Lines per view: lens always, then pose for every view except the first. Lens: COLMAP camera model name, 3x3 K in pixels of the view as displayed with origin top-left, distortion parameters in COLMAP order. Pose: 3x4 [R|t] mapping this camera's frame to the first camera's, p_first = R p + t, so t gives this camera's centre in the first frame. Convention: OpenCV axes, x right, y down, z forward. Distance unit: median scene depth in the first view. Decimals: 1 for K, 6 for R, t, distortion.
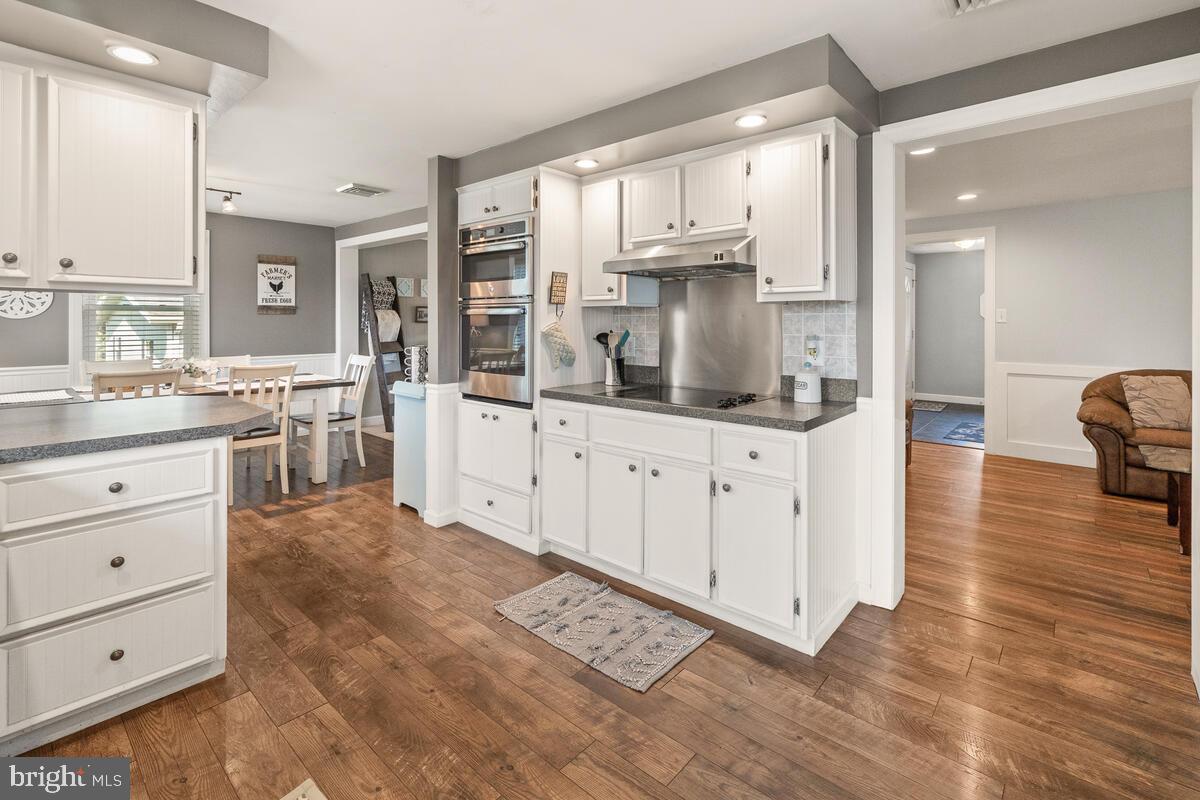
lens RADIAL K [[539.4, 0, 599.5], [0, 539.4, 393.0], [0, 0, 1]] dist [-0.000237, 0.000110]
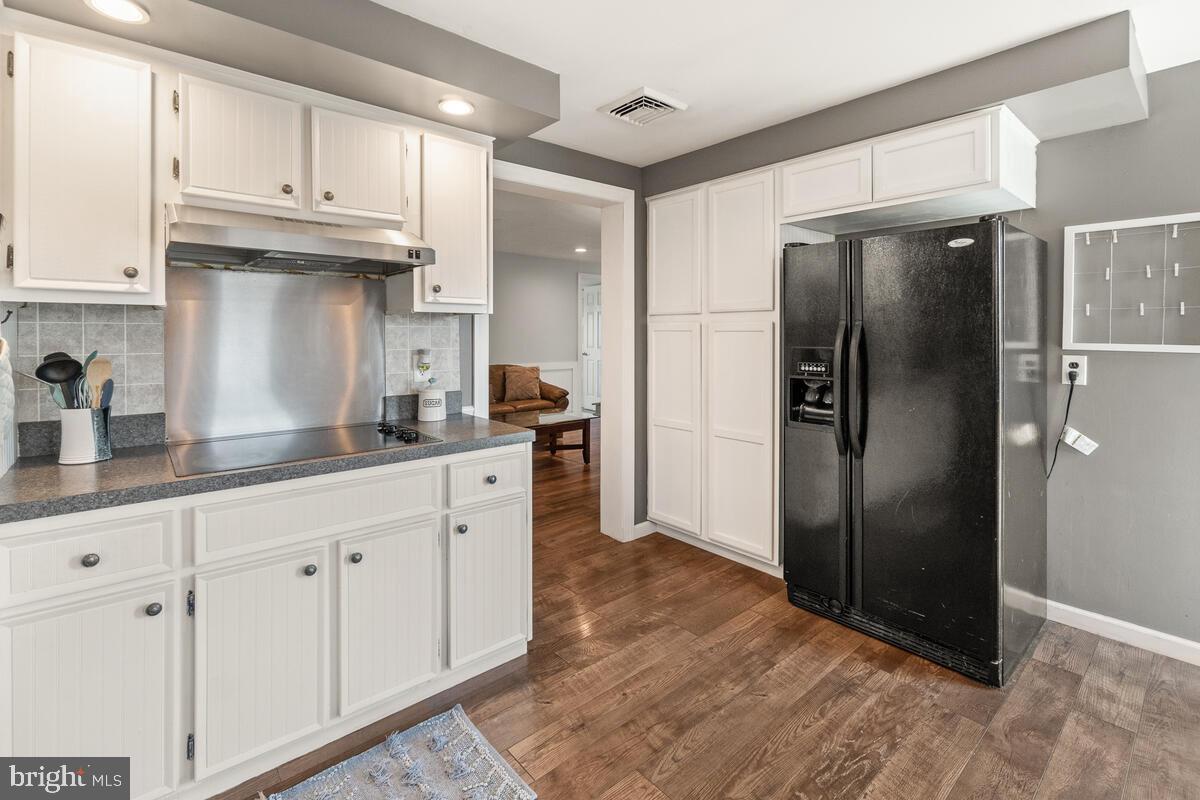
lens RADIAL K [[542.3, 0, 596.2], [0, 542.3, 396.4], [0, 0, 1]] dist [0.000791, 0.000006]
pose [[0.138492, -0.115699, 0.983582, -0.511993], [0.129480, 0.986743, 0.097840, -0.081536], [-0.981863, 0.113804, 0.151637, 0.587207]]
